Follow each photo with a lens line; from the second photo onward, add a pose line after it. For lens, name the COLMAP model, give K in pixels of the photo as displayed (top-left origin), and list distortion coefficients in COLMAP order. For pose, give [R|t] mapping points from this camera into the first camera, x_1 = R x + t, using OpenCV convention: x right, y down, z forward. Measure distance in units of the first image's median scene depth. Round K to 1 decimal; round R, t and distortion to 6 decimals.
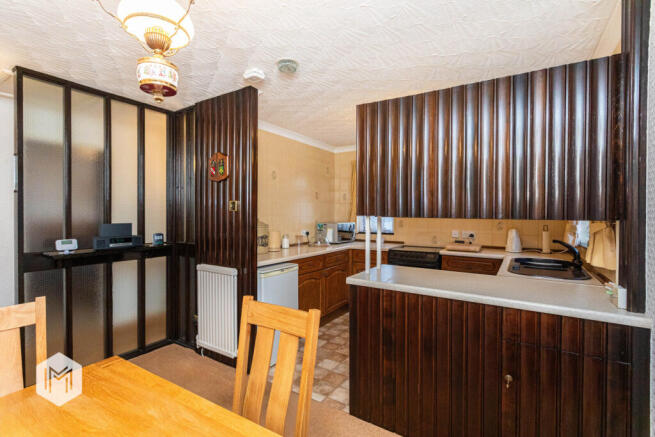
lens RADIAL K [[306.3, 0, 328.9], [0, 306.3, 216.8], [0, 0, 1]] dist [0.000289, 0.001187]
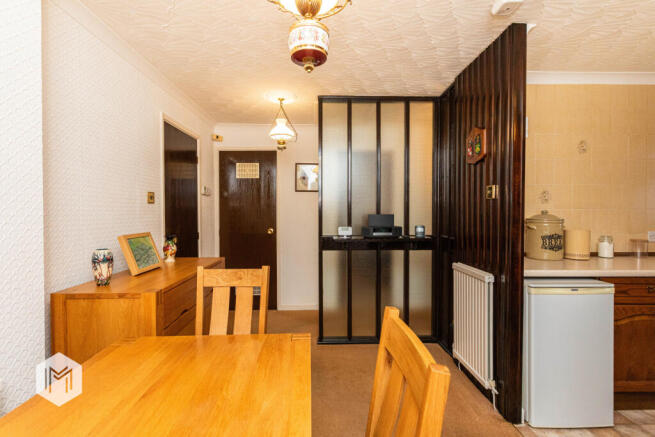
lens RADIAL K [[306.3, 0, 325.1], [0, 306.3, 217.0], [0, 0, 1]] dist [0.000289, 0.001187]
pose [[0.553265, 0.009833, -0.832947, 0.097348], [-0.005715, 0.999952, 0.008009, 0.021967], [0.832986, 0.000330, 0.553294, 0.220571]]
